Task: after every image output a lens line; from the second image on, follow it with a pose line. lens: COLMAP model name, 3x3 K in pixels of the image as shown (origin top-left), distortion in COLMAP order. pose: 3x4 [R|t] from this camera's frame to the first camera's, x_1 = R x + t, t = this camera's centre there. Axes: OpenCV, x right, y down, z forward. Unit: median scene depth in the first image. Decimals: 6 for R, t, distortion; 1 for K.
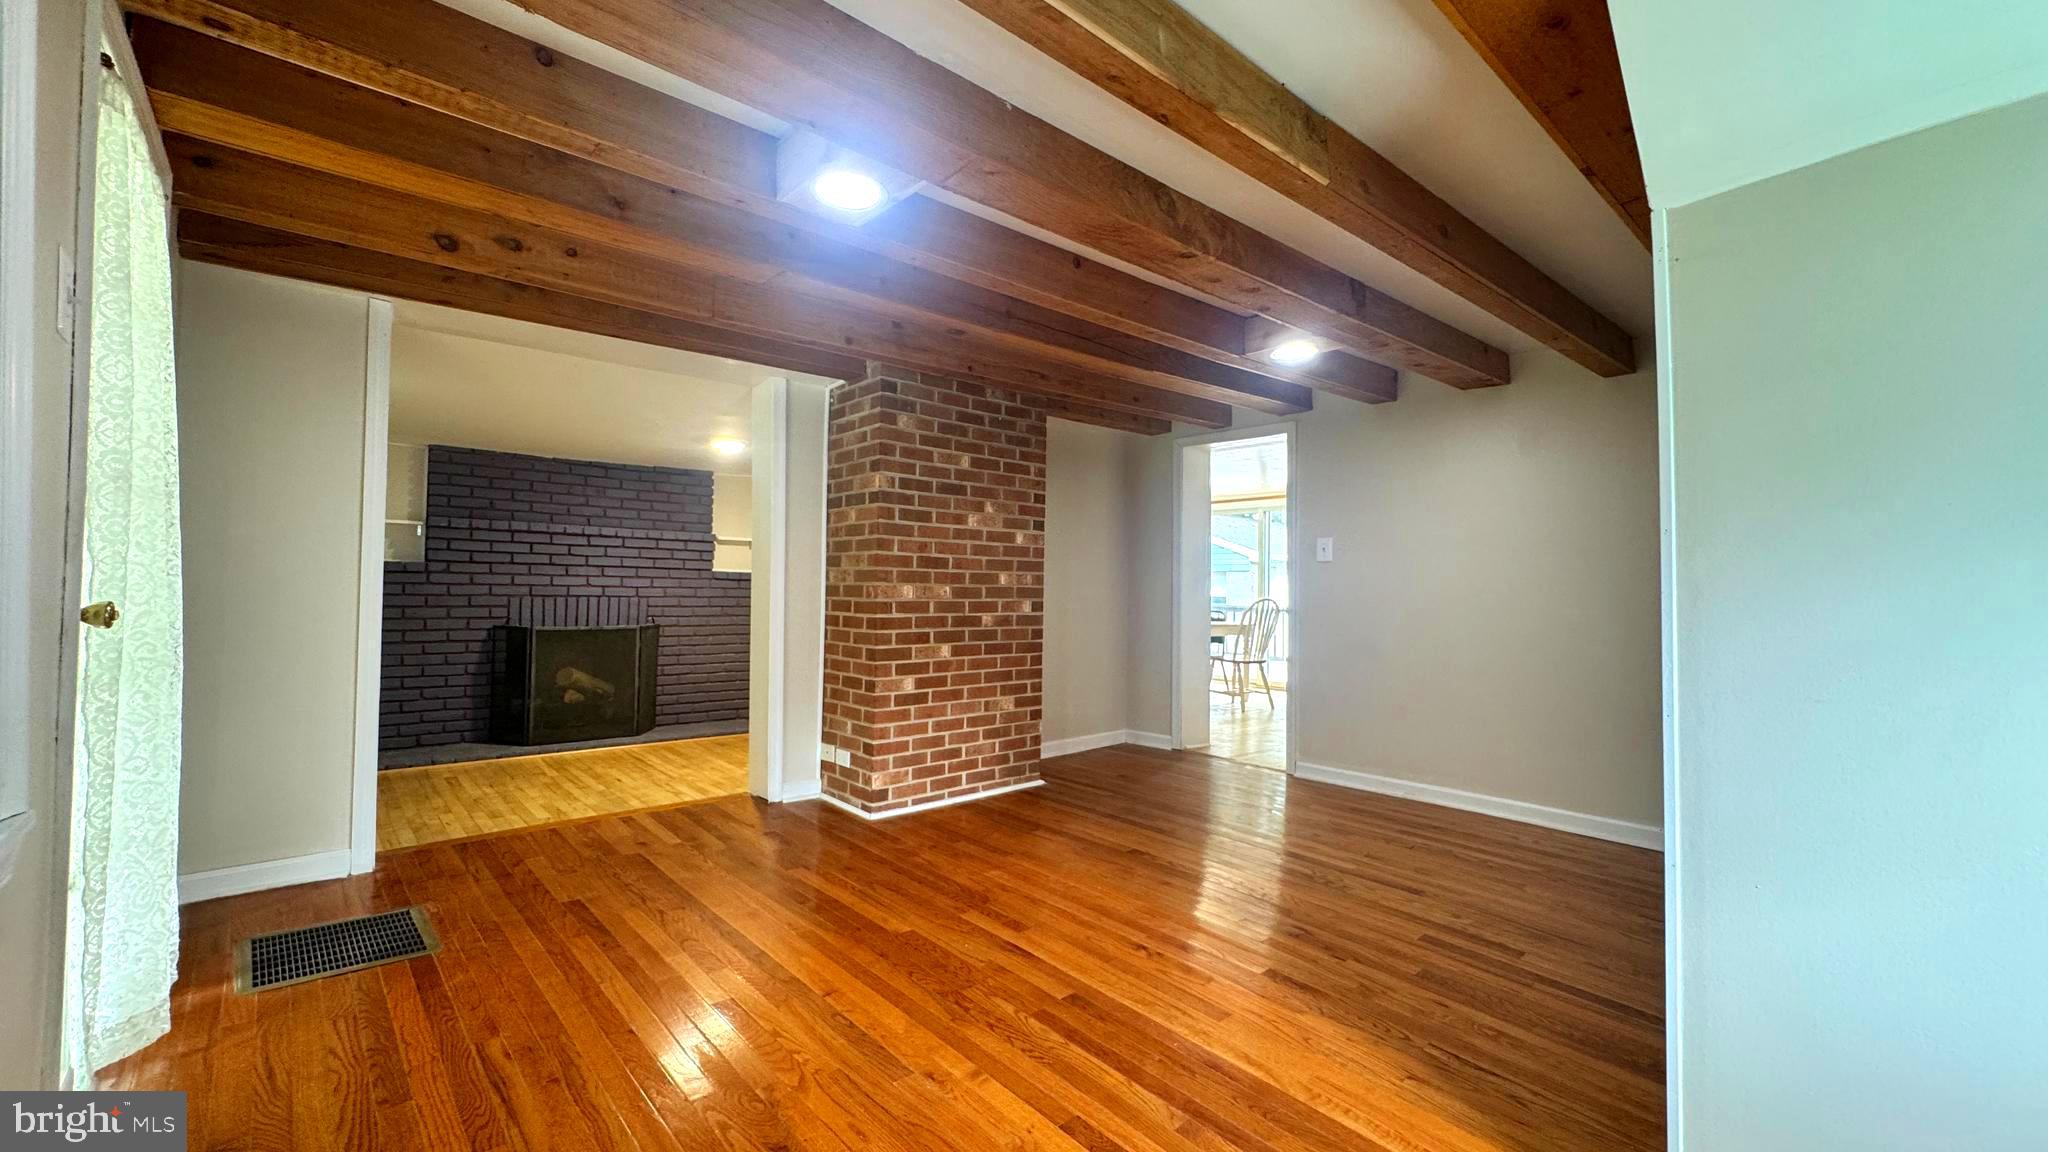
lens RADIAL K [[818.3, 0, 1022.9], [0, 818.3, 574.9], [0, 0, 1]] dist [-0.001622, 0.000220]
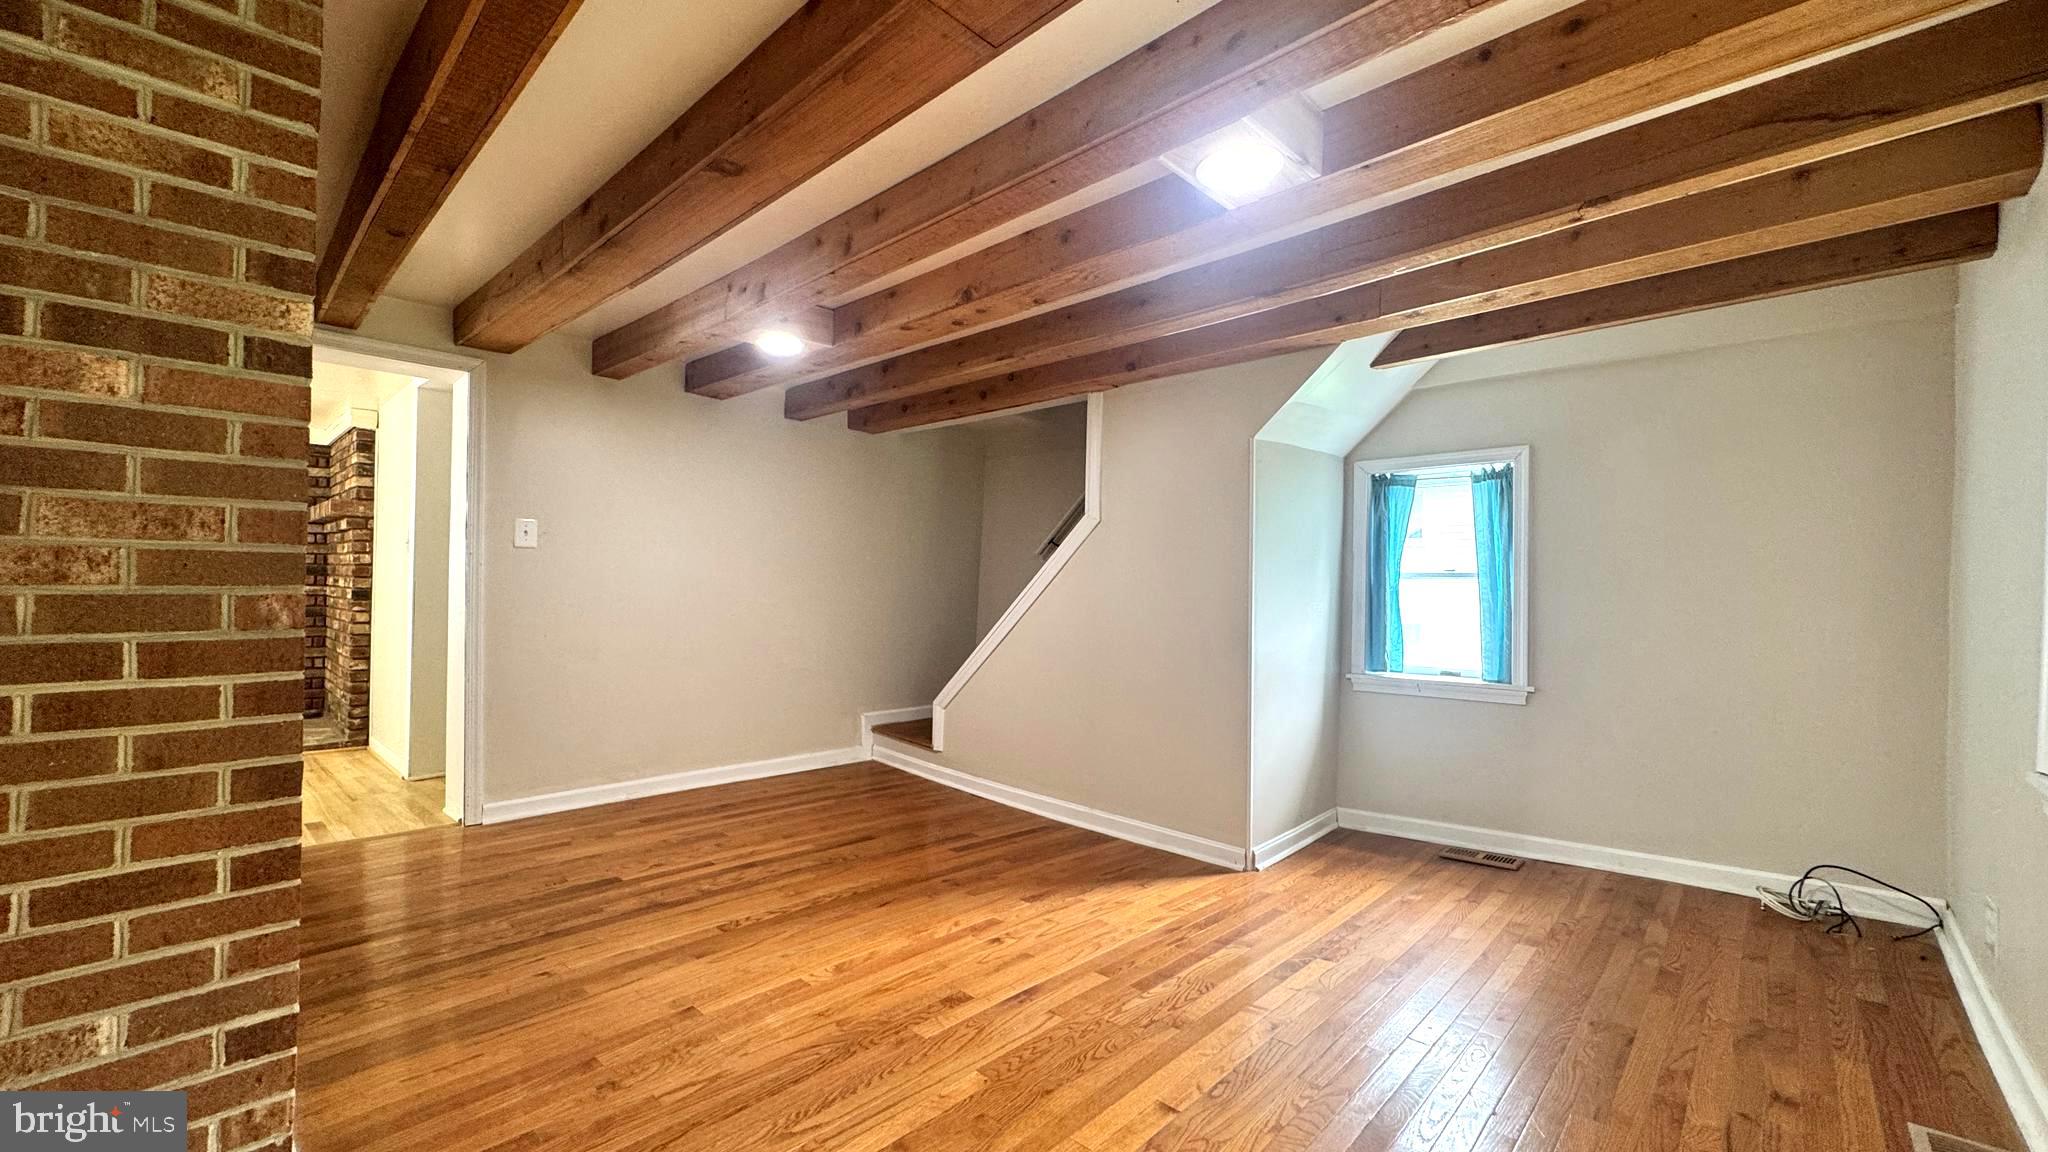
lens RADIAL K [[818.3, 0, 1022.9], [0, 818.3, 574.9], [0, 0, 1]] dist [-0.001622, 0.000220]
pose [[-0.084946, -0.003777, 0.996378, -0.853451], [-0.035311, 0.999376, 0.000778, -0.012458], [-0.995760, -0.035117, -0.085026, 1.018322]]
